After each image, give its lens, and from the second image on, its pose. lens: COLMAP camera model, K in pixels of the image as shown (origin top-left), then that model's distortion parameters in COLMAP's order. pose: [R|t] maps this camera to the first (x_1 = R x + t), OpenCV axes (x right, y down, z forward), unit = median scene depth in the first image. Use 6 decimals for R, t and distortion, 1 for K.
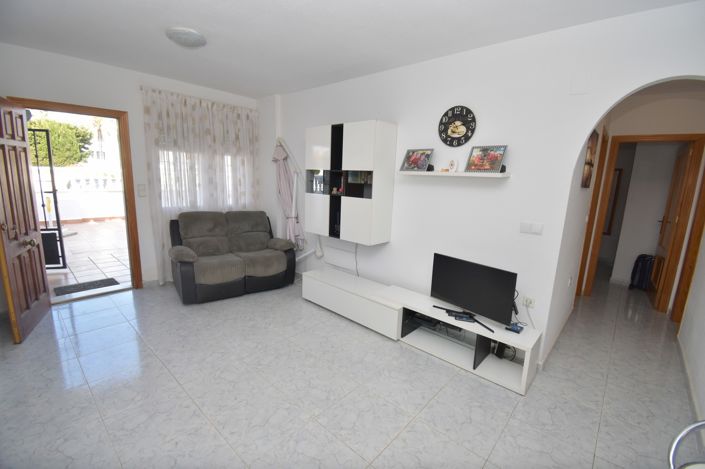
lens RADIAL K [[308.0, 0, 354.7], [0, 308.0, 234.5], [0, 0, 1]] dist [0.021978, -0.026906]
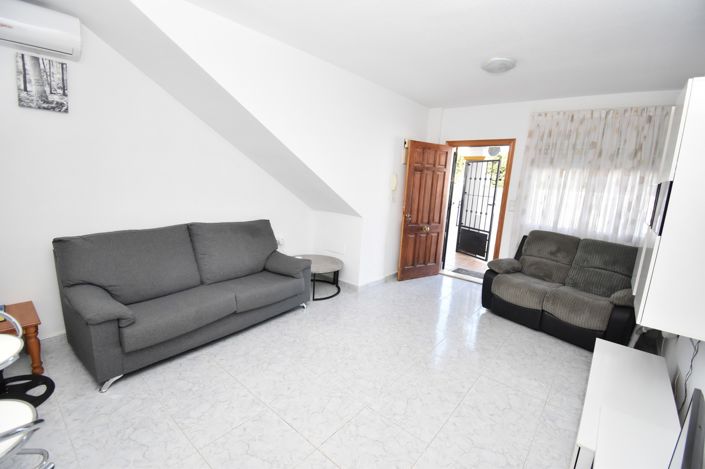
lens RADIAL K [[308.0, 0, 354.7], [0, 308.0, 234.5], [0, 0, 1]] dist [0.021978, -0.026906]
pose [[0.038307, 0.142926, -0.988992, 0.494849], [-0.238680, 0.962380, 0.129836, -0.058456], [0.970342, 0.231079, 0.070980, 0.445409]]
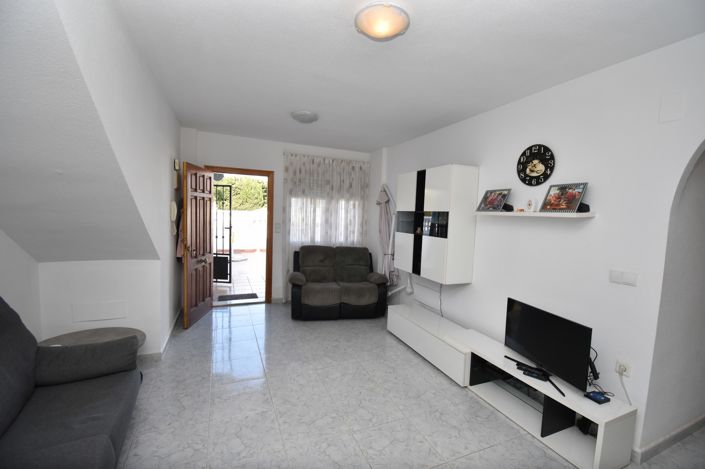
lens RADIAL K [[308.0, 0, 354.7], [0, 308.0, 234.5], [0, 0, 1]] dist [0.021978, -0.026906]
pose [[0.904504, 0.022702, -0.425861, 0.198911], [-0.079203, 0.990152, -0.115439, 0.013567], [0.419046, 0.138144, 0.897394, -0.049514]]
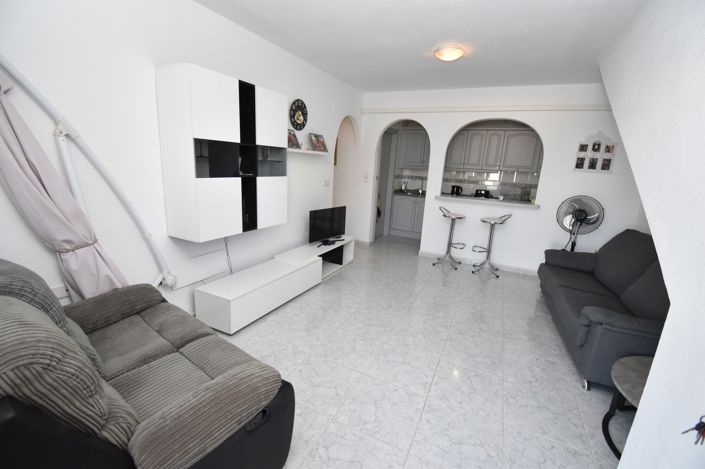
lens RADIAL K [[308.0, 0, 354.7], [0, 308.0, 234.5], [0, 0, 1]] dist [0.021978, -0.026906]
pose [[-0.279376, -0.271355, 0.921041, -0.925314], [0.108053, 0.944258, 0.310970, -0.209724], [-0.954083, 0.186398, -0.234482, 0.985874]]
